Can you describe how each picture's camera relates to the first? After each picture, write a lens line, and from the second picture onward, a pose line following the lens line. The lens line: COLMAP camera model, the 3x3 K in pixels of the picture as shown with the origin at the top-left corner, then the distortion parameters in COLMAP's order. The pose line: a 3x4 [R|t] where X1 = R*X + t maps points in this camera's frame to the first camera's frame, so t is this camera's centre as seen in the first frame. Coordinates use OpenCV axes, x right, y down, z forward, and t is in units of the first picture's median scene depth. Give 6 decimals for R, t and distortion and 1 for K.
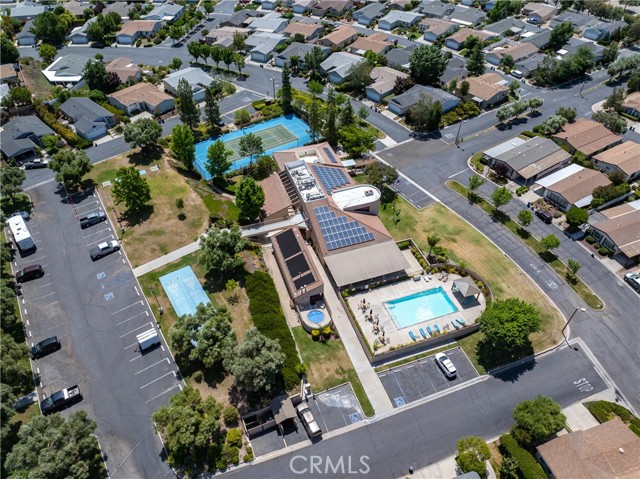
lens RADIAL K [[450.1, 0, 320.0], [0, 450.1, 239.5], [0, 0, 1]] dist [-0.035292, 0.001766]
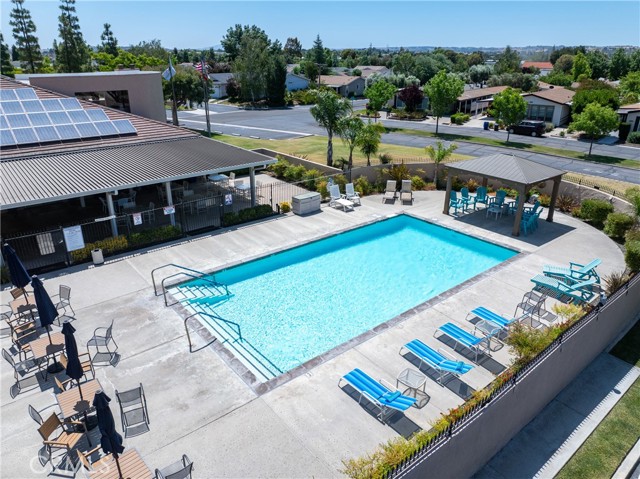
lens RADIAL K [[450.1, 0, 320.0], [0, 450.1, 239.5], [0, 0, 1]] dist [-0.035292, 0.001766]
pose [[0.939444, -0.132112, 0.316216, 0.147953], [0.236285, 0.918024, -0.318436, 0.198371], [-0.248224, 0.373870, 0.893648, 0.824238]]
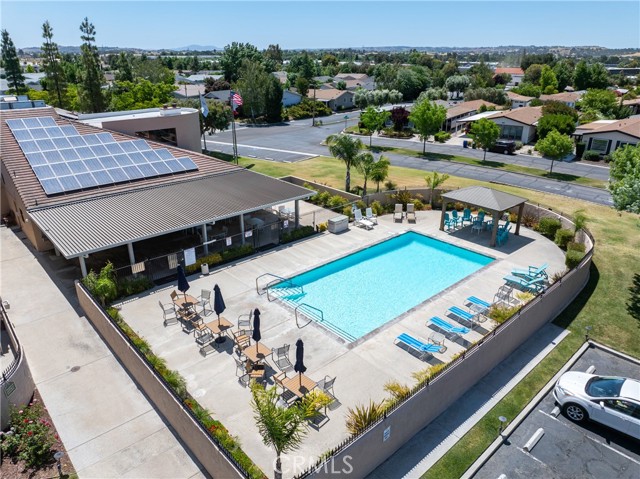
lens RADIAL K [[450.1, 0, 320.0], [0, 450.1, 239.5], [0, 0, 1]] dist [-0.035292, 0.001766]
pose [[0.921101, -0.150374, 0.359111, 0.082480], [0.268609, 0.913153, -0.306596, 0.208569], [-0.281819, 0.378866, 0.881498, 0.749053]]
